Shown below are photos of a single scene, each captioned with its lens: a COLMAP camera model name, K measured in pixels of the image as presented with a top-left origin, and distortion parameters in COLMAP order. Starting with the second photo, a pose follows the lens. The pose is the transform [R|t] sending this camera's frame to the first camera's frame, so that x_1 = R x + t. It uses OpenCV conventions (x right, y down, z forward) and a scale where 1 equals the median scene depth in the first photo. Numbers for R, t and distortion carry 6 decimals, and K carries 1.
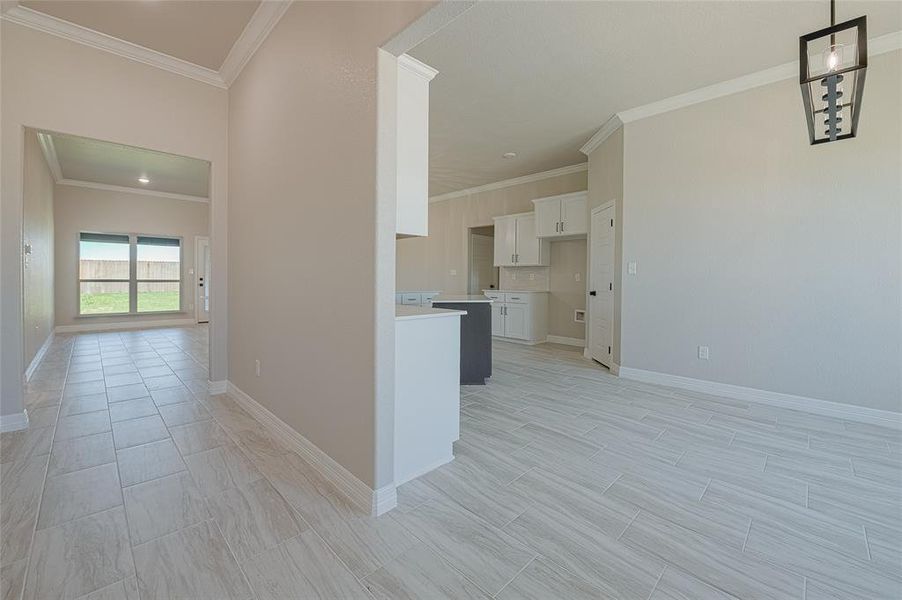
lens RADIAL K [[369.1, 0, 452.3], [0, 369.1, 285.3], [0, 0, 1]] dist [-0.008436, -0.000382]
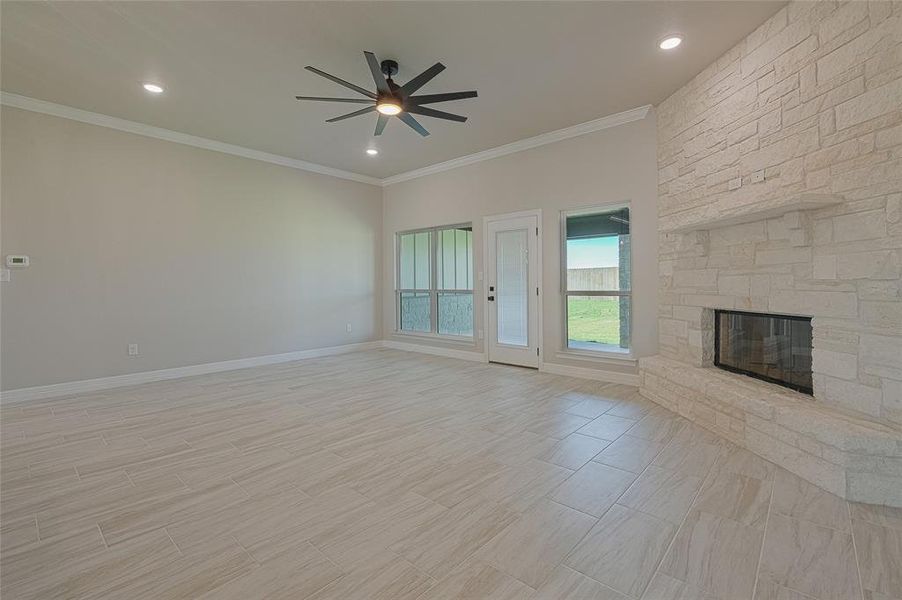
lens RADIAL K [[405.2, 0, 452.1], [0, 405.2, 286.7], [0, 0, 1]] dist [-0.014618, -0.001024]
pose [[0.066273, -0.002231, -0.997799, -0.049761], [-0.004522, 0.999987, -0.002536, -0.023923], [0.997791, 0.004681, 0.066262, 1.197813]]
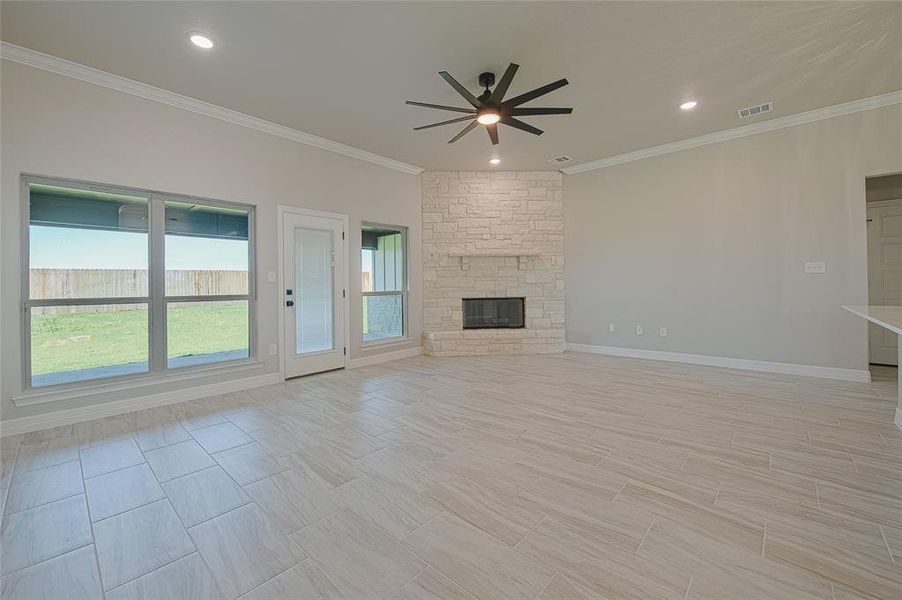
lens RADIAL K [[369.1, 0, 452.3], [0, 369.1, 285.3], [0, 0, 1]] dist [-0.008436, -0.000382]
pose [[0.998409, -0.019936, 0.052736, -0.651181], [0.020440, 0.999750, -0.009029, -0.022677], [-0.052543, 0.010092, 0.998568, 0.647539]]
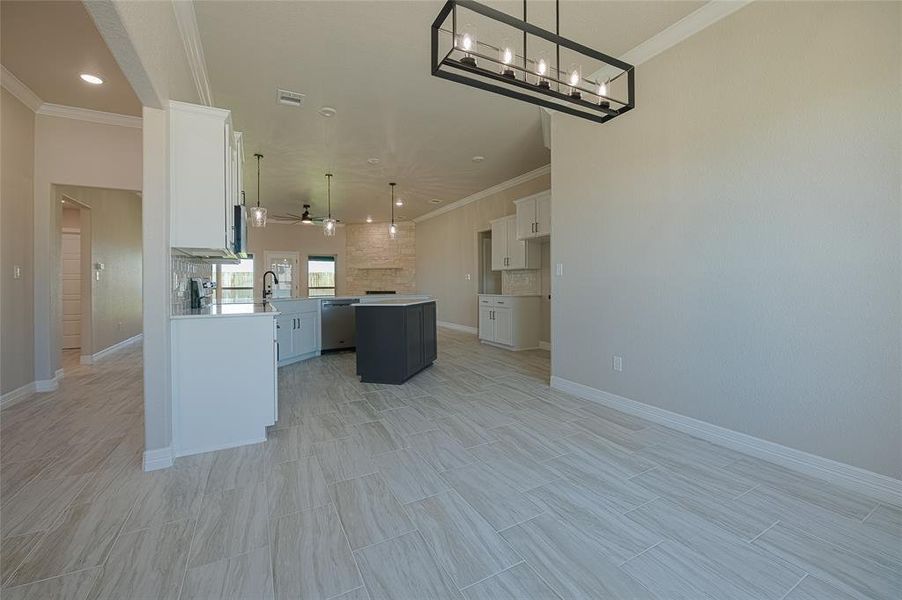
lens RADIAL K [[369.1, 0, 452.3], [0, 369.1, 285.3], [0, 0, 1]] dist [-0.008436, -0.000382]
pose [[0.956780, -0.011868, -0.290571, 0.325660], [0.007841, 0.999856, -0.015019, 0.002957], [0.290707, 0.012091, 0.956736, 0.024340]]
